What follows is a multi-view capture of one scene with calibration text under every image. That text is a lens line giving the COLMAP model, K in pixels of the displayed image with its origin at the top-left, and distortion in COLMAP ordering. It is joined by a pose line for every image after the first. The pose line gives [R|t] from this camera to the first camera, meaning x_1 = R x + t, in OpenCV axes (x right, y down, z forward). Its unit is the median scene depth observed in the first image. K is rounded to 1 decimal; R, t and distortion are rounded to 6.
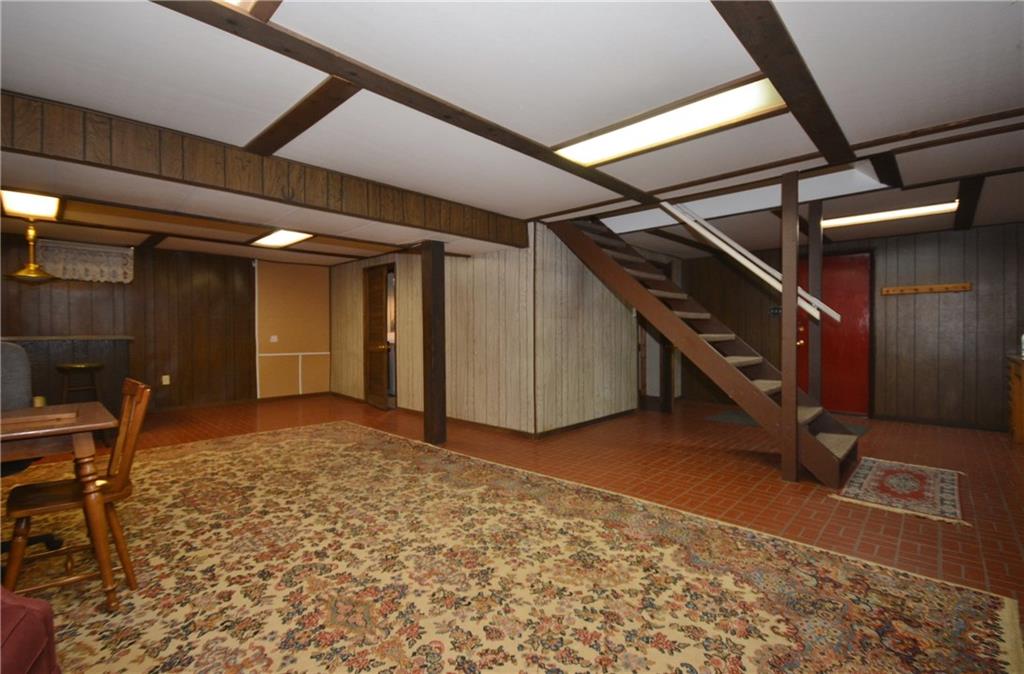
lens RADIAL K [[453.2, 0, 512.0], [0, 453.2, 337.0], [0, 0, 1]] dist [-0.002741, -0.000610]
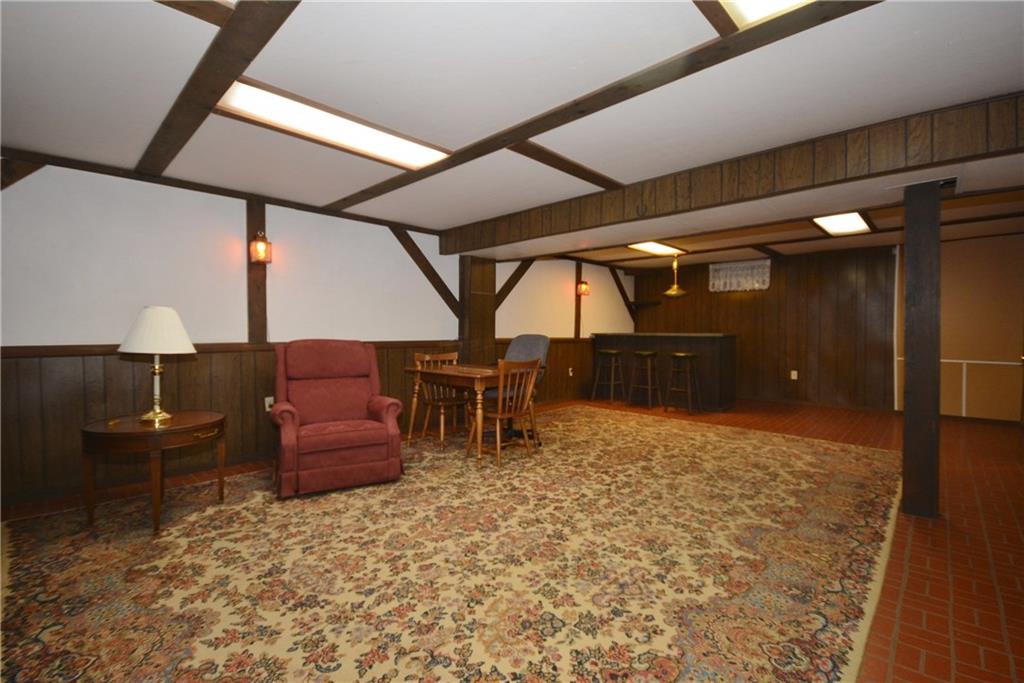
lens RADIAL K [[454.0, 0, 512.0], [0, 454.0, 341.5], [0, 0, 1]] dist [-0.001789, -0.000544]
pose [[-0.001608, 0.027431, -0.999622, 0.788674], [-0.014154, 0.999523, 0.027451, -0.014314], [0.999899, 0.014193, -0.001219, 0.795980]]
